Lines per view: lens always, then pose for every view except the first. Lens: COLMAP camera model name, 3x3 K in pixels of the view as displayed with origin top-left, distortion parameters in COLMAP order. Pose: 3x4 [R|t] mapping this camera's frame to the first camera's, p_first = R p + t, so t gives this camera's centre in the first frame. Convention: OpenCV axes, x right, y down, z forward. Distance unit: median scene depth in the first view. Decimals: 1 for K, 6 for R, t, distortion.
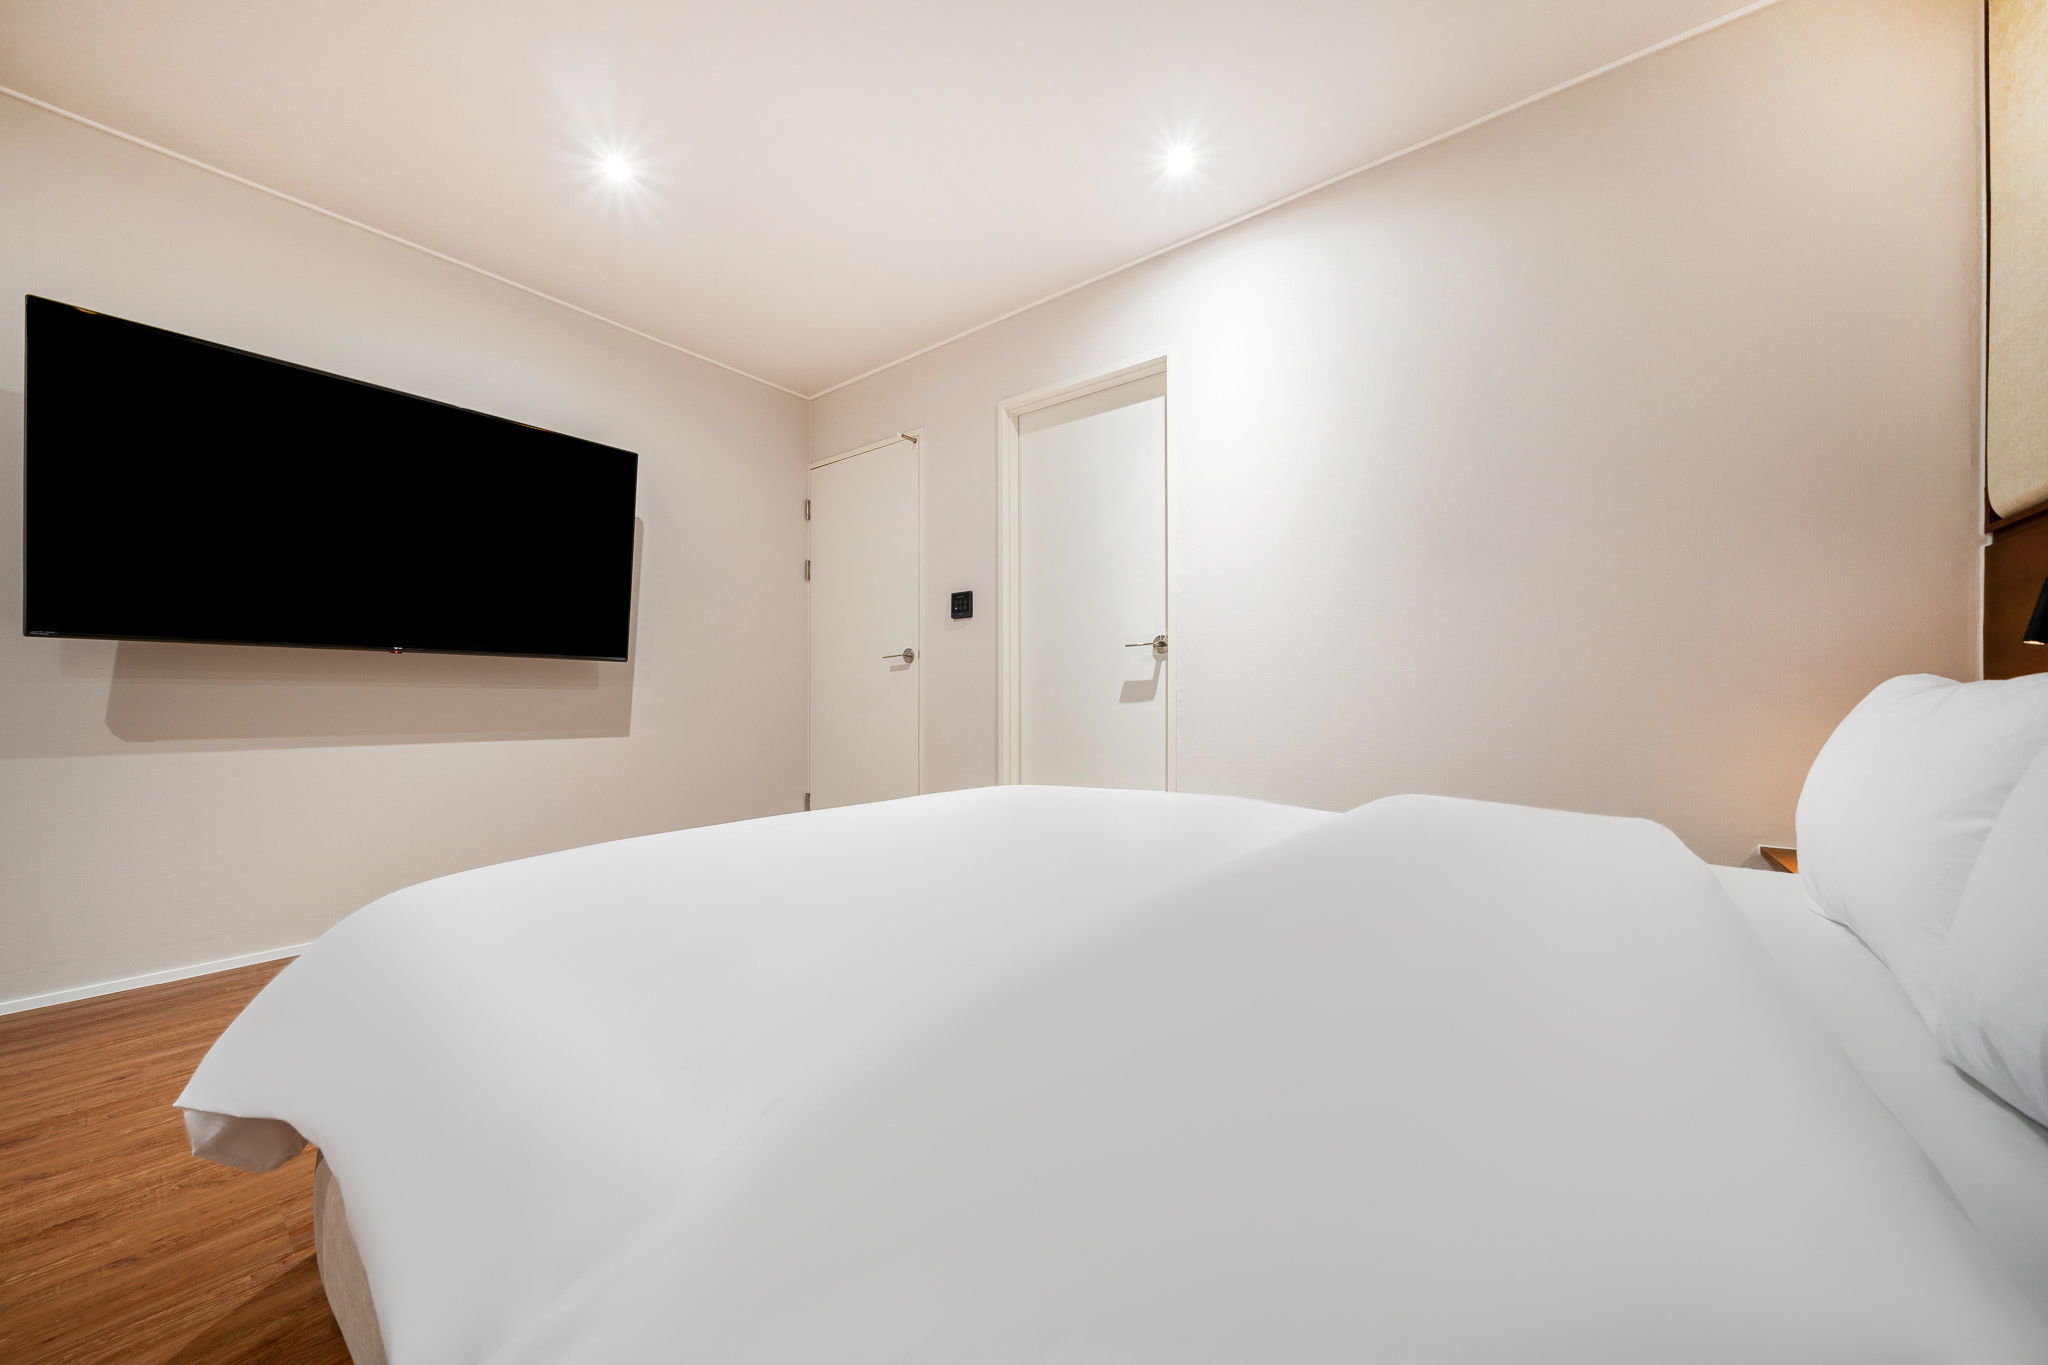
lens RADIAL K [[705.8, 0, 1015.5], [0, 705.8, 697.2], [0, 0, 1]] dist [-0.000079, 0.000014]
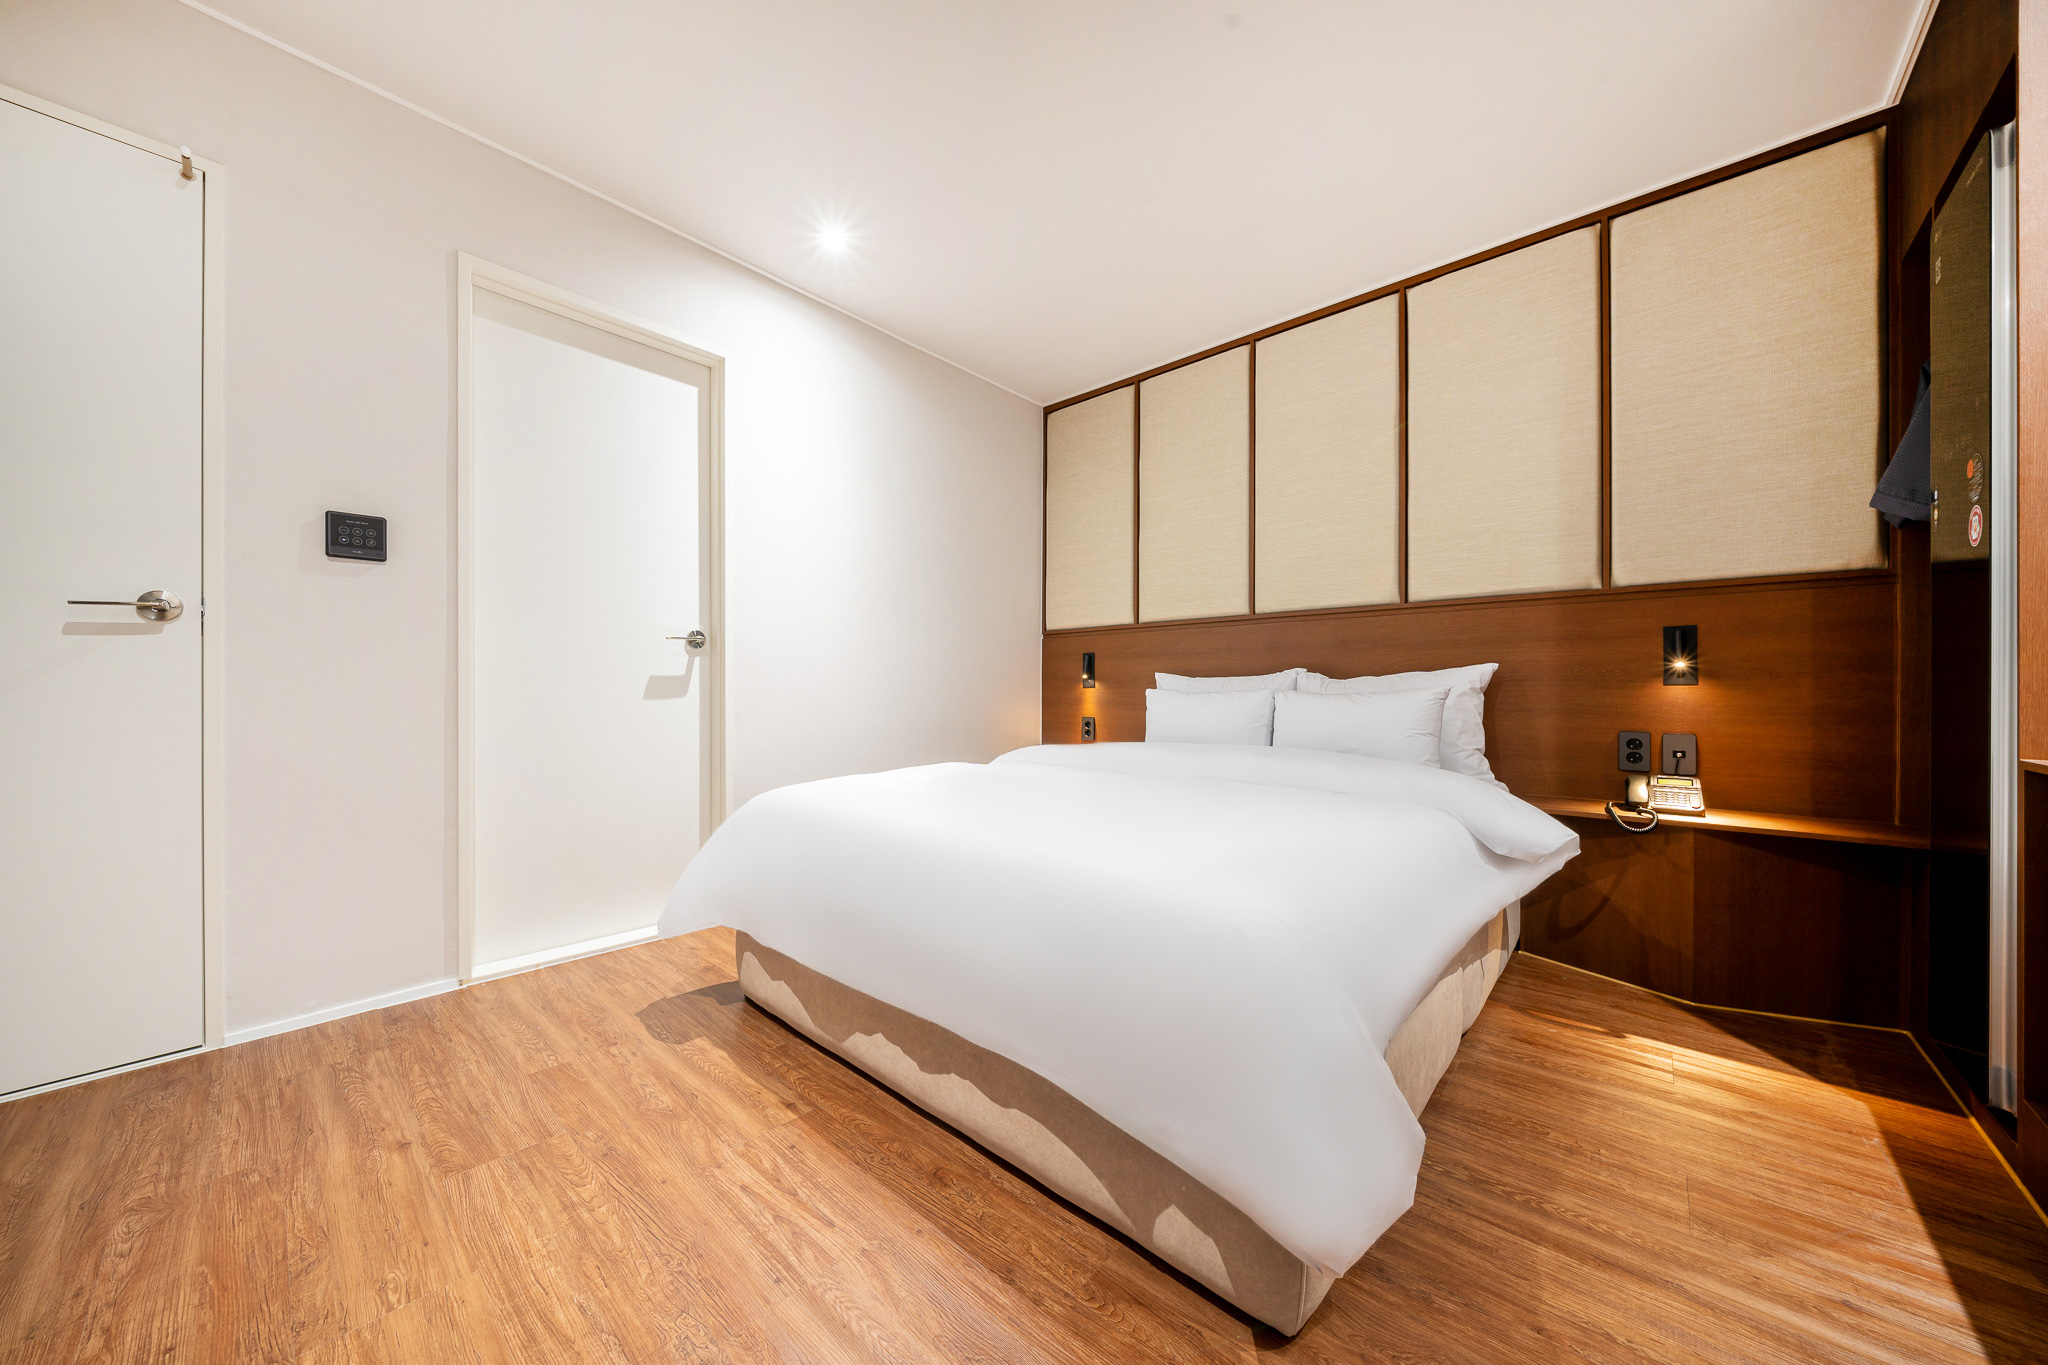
lens RADIAL K [[705.8, 0, 1015.5], [0, 705.8, 697.2], [0, 0, 1]] dist [-0.000079, 0.000014]
pose [[0.071633, -0.006260, 0.997411, -0.723827], [-0.001810, 0.999978, 0.006407, -0.001655], [-0.997429, -0.002264, 0.071620, 0.473409]]
